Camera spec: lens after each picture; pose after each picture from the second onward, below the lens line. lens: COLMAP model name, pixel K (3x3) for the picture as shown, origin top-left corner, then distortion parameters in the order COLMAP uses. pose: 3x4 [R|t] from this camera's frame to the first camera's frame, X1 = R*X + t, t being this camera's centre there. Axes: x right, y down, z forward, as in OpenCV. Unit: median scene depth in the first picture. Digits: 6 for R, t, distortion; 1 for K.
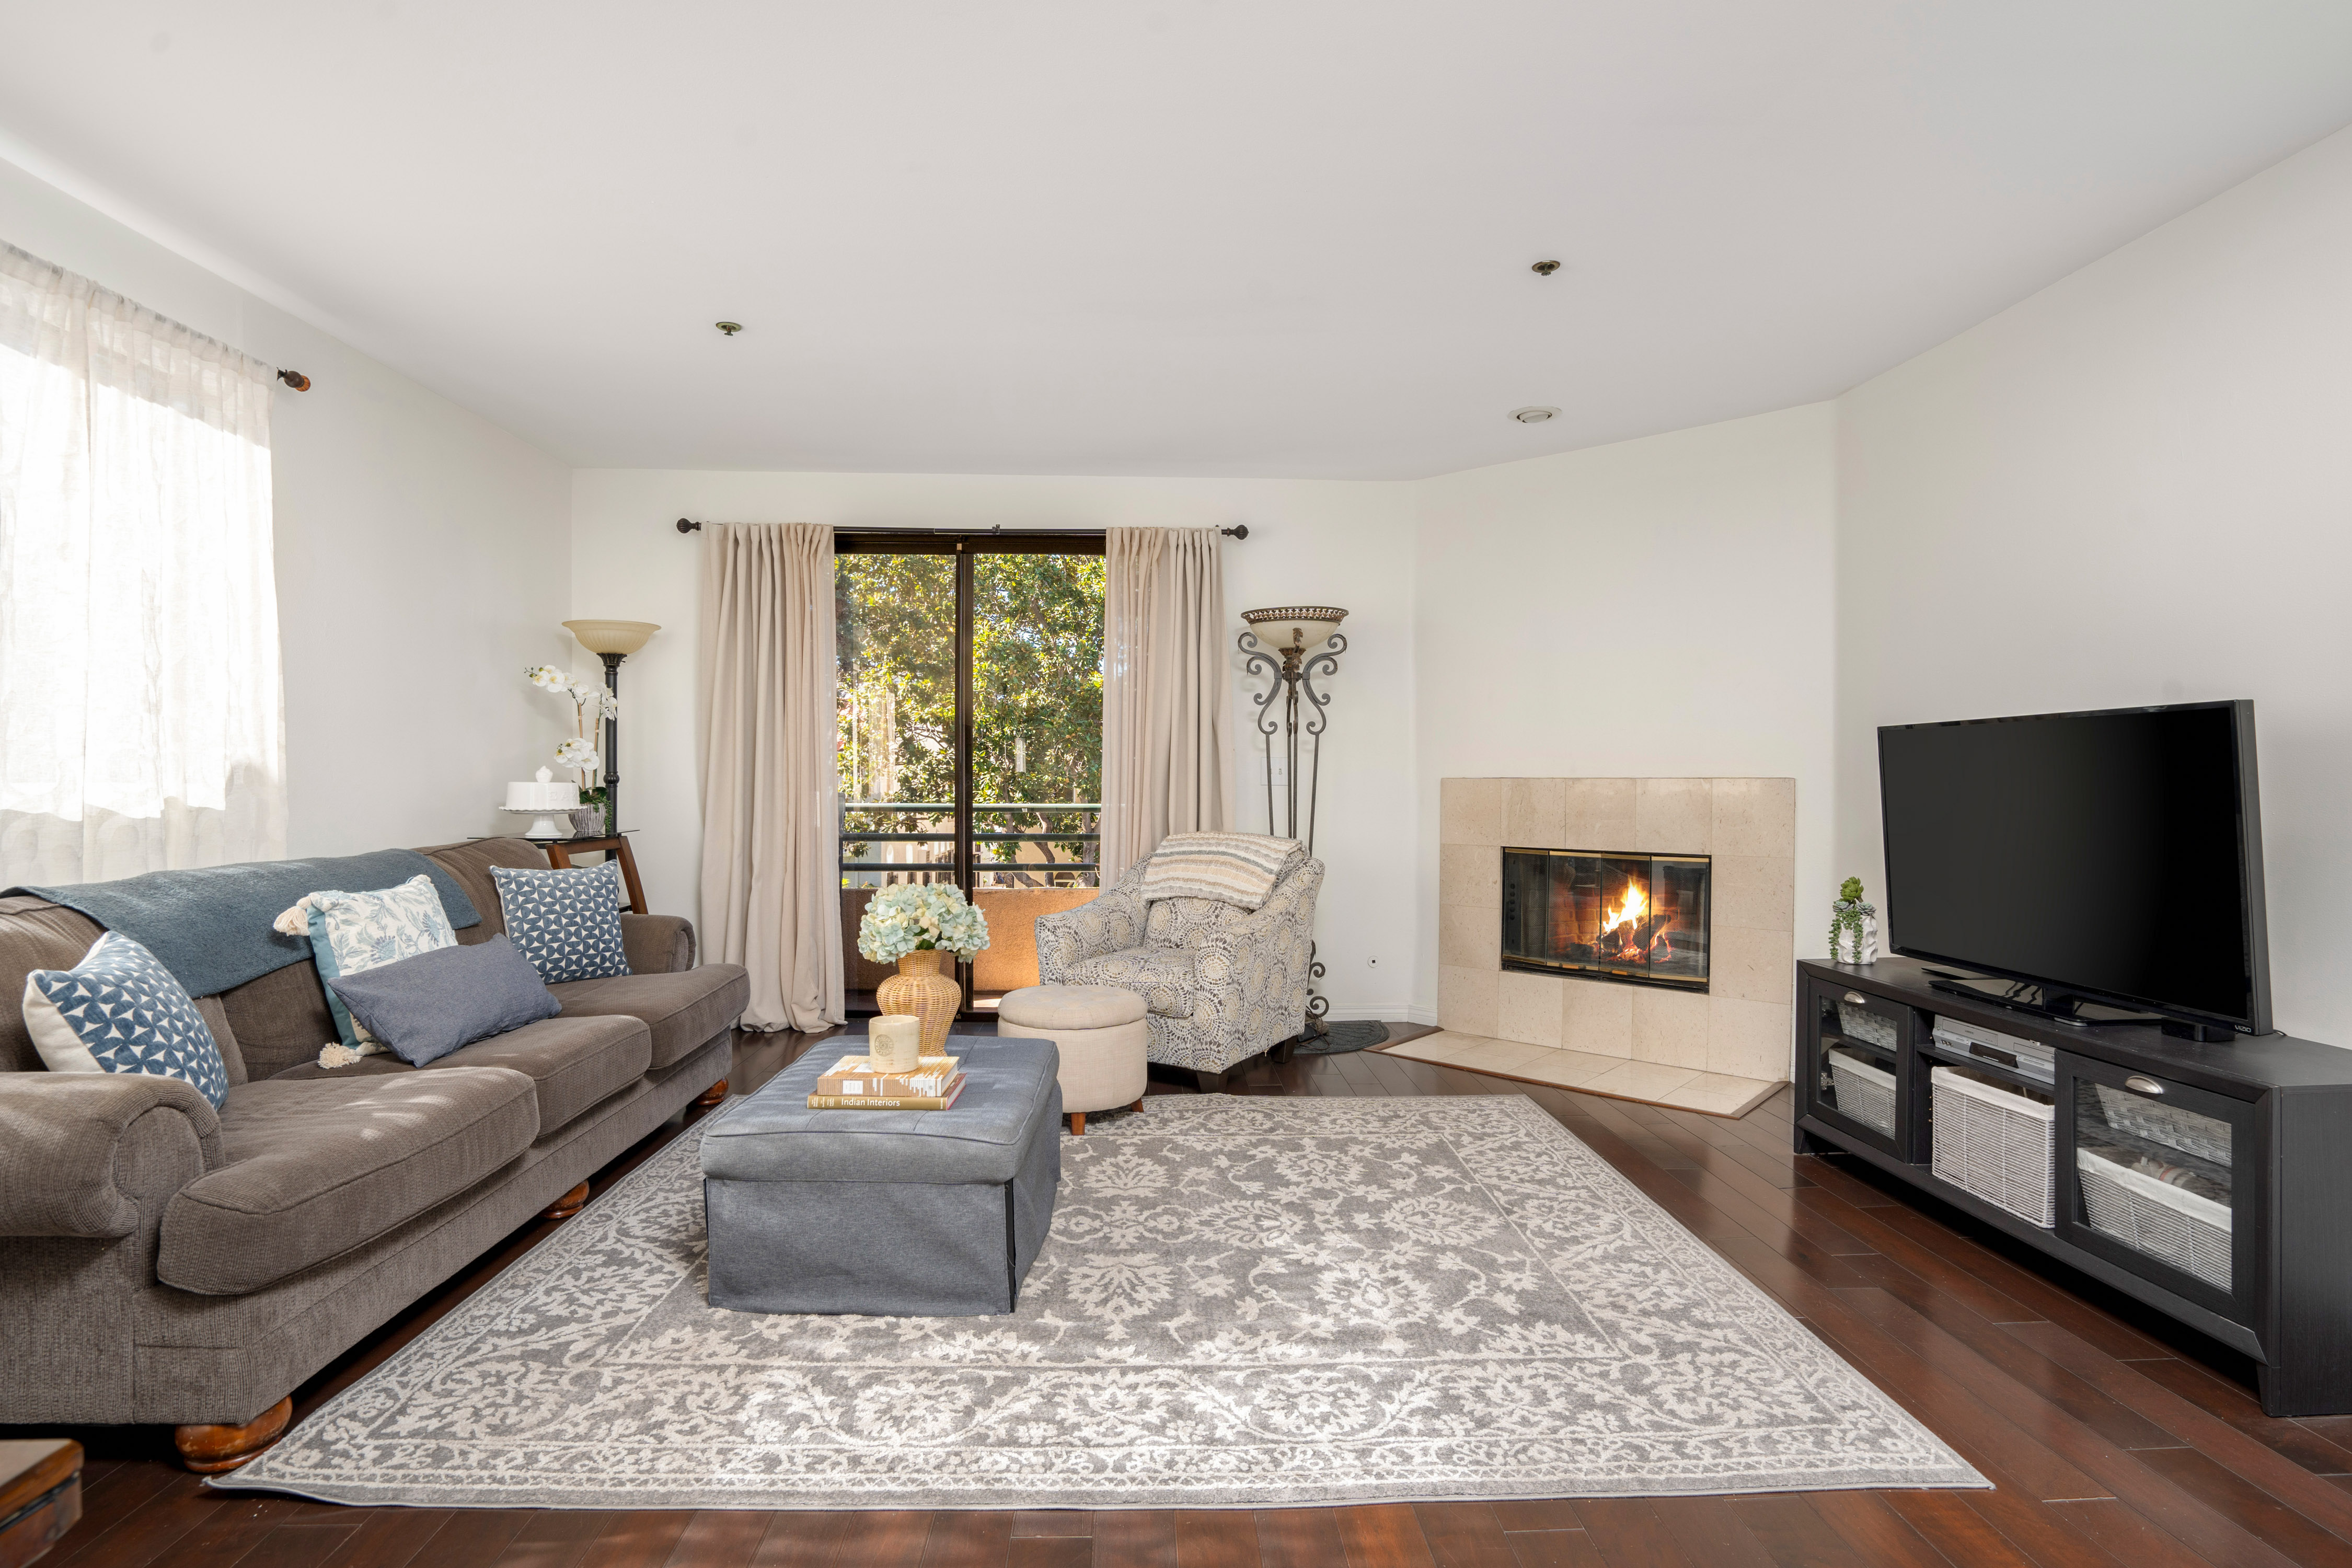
lens RADIAL K [[1169.1, 0, 1176.2], [0, 1169.1, 788.4], [0, 0, 1]] dist [-0.031121, 0.006861]
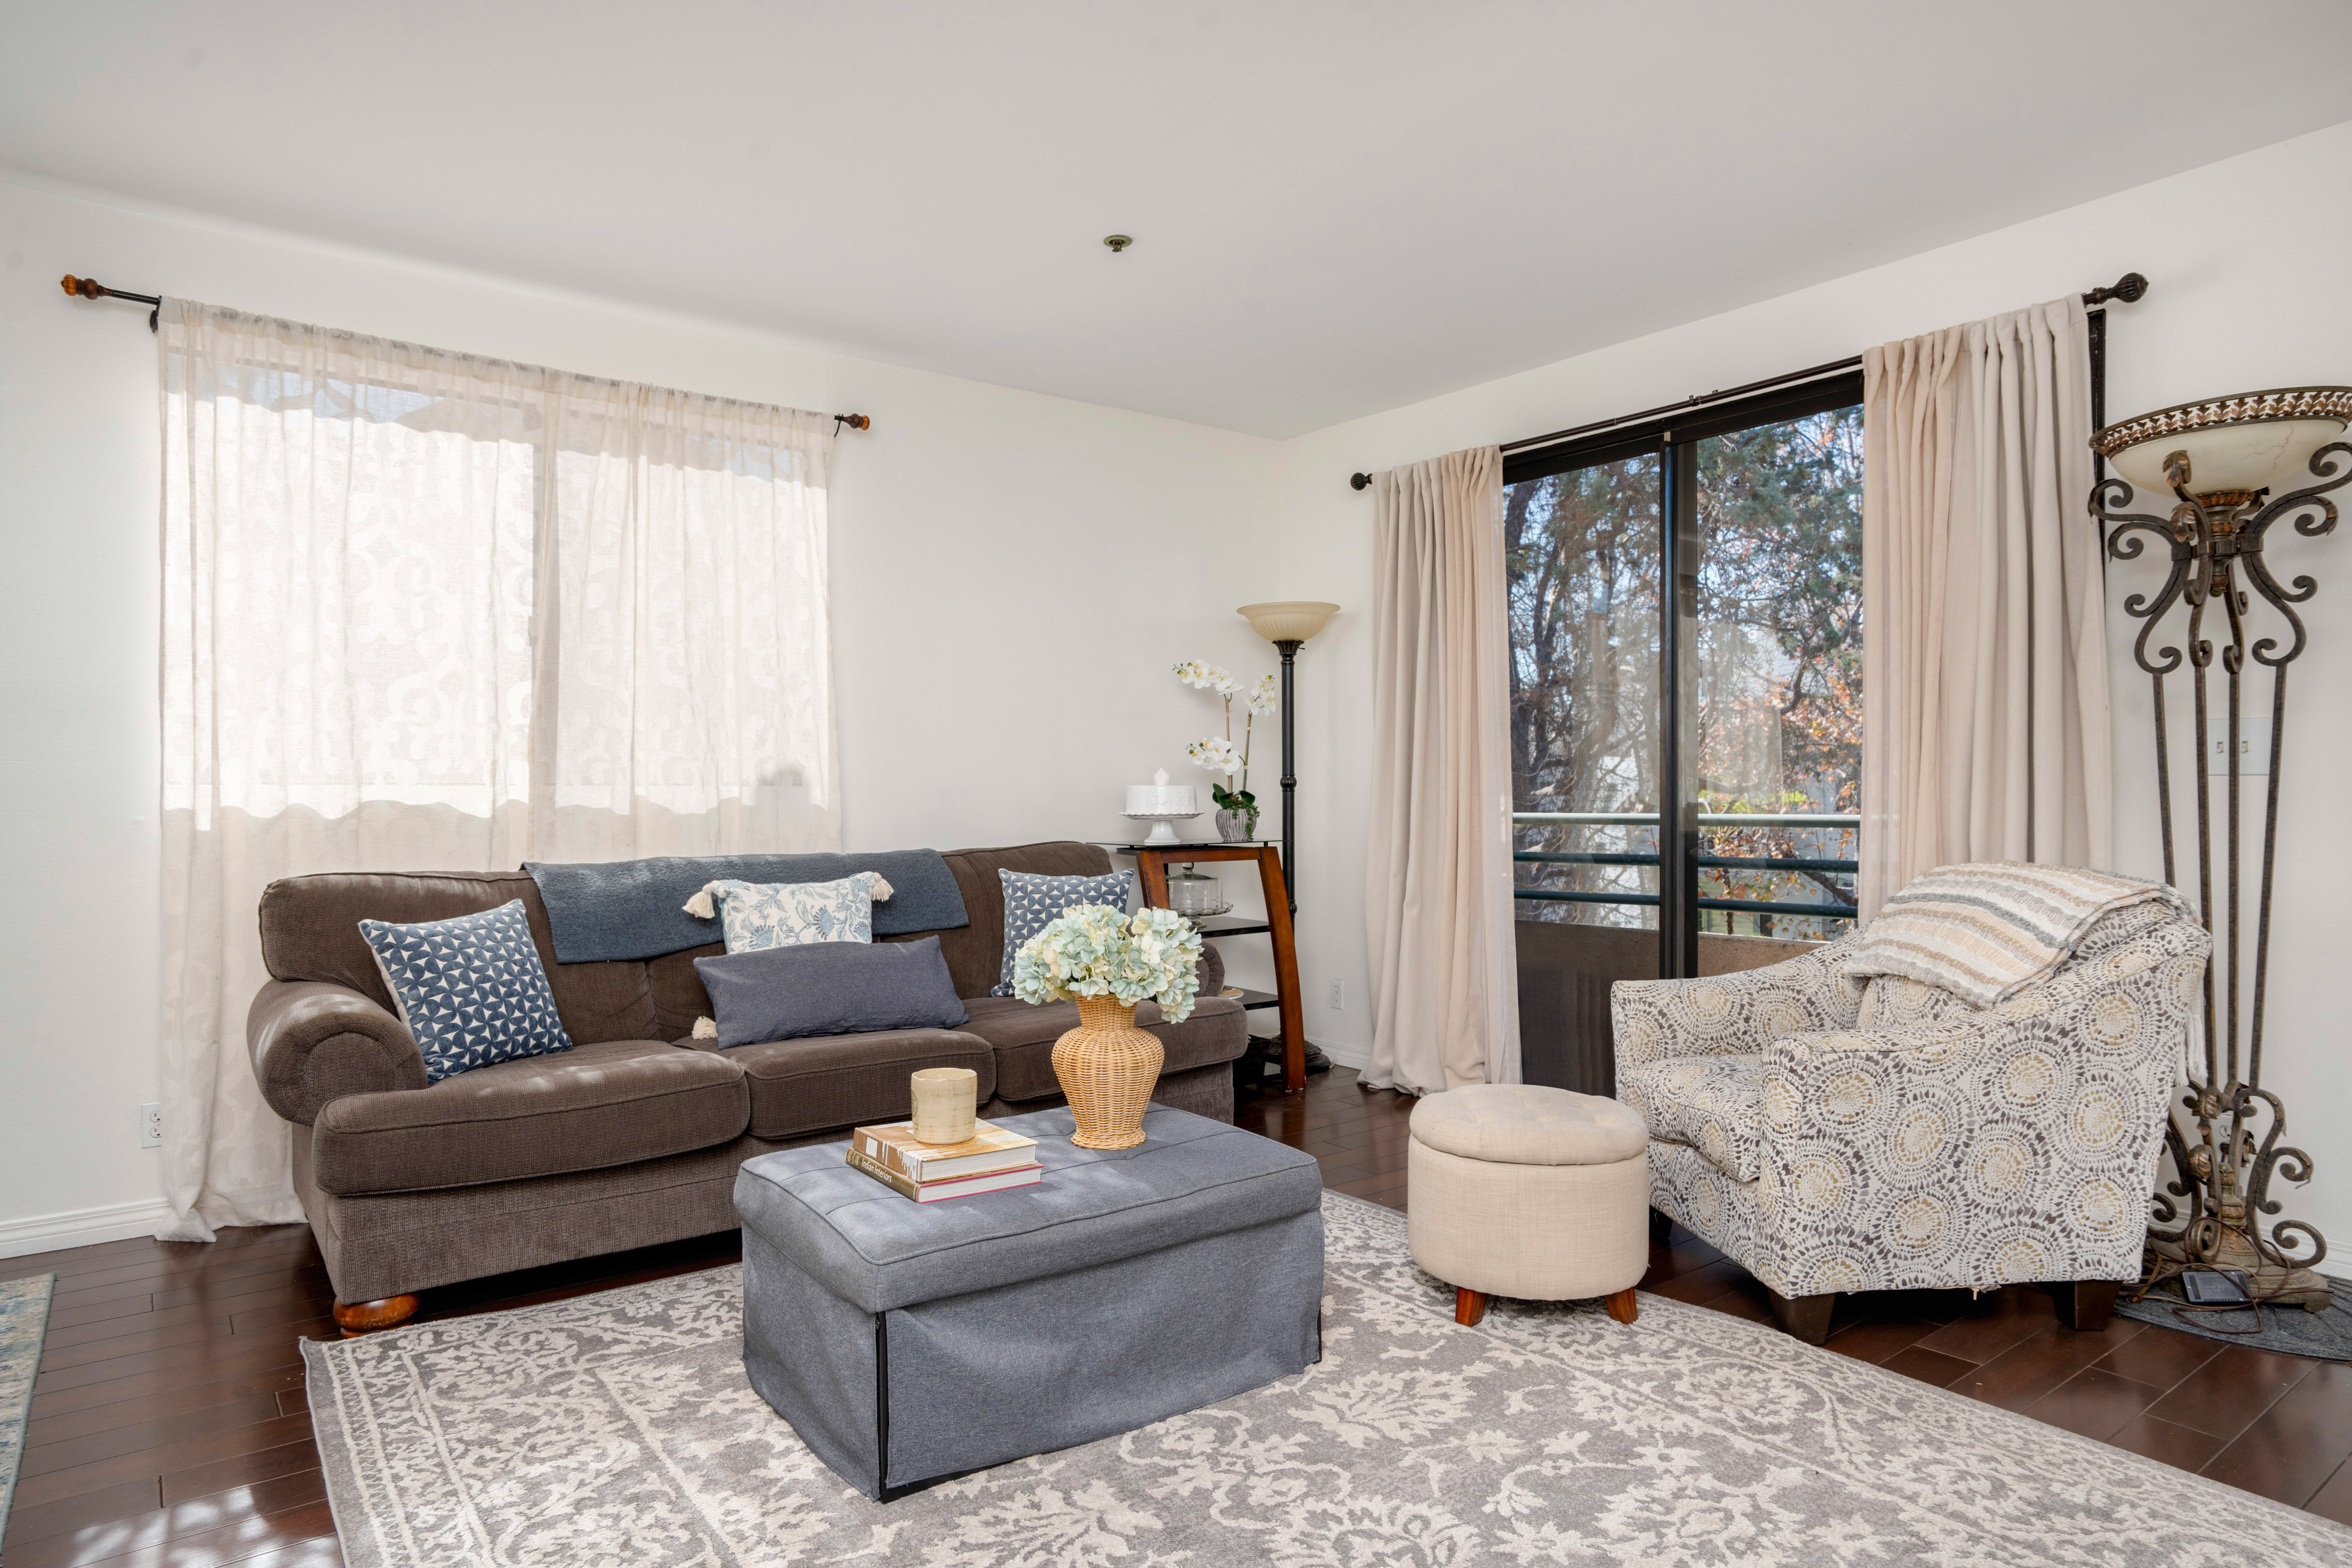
lens RADIAL K [[1372.9, 0, 1174.2], [0, 1372.9, 788.8], [0, 0, 1]] dist [-0.014680, 0.007274]
pose [[0.578395, -0.012475, -0.815661, 0.542066], [0.001685, 0.999899, -0.014098, 0.019596], [0.815755, 0.006780, 0.578358, 0.543056]]
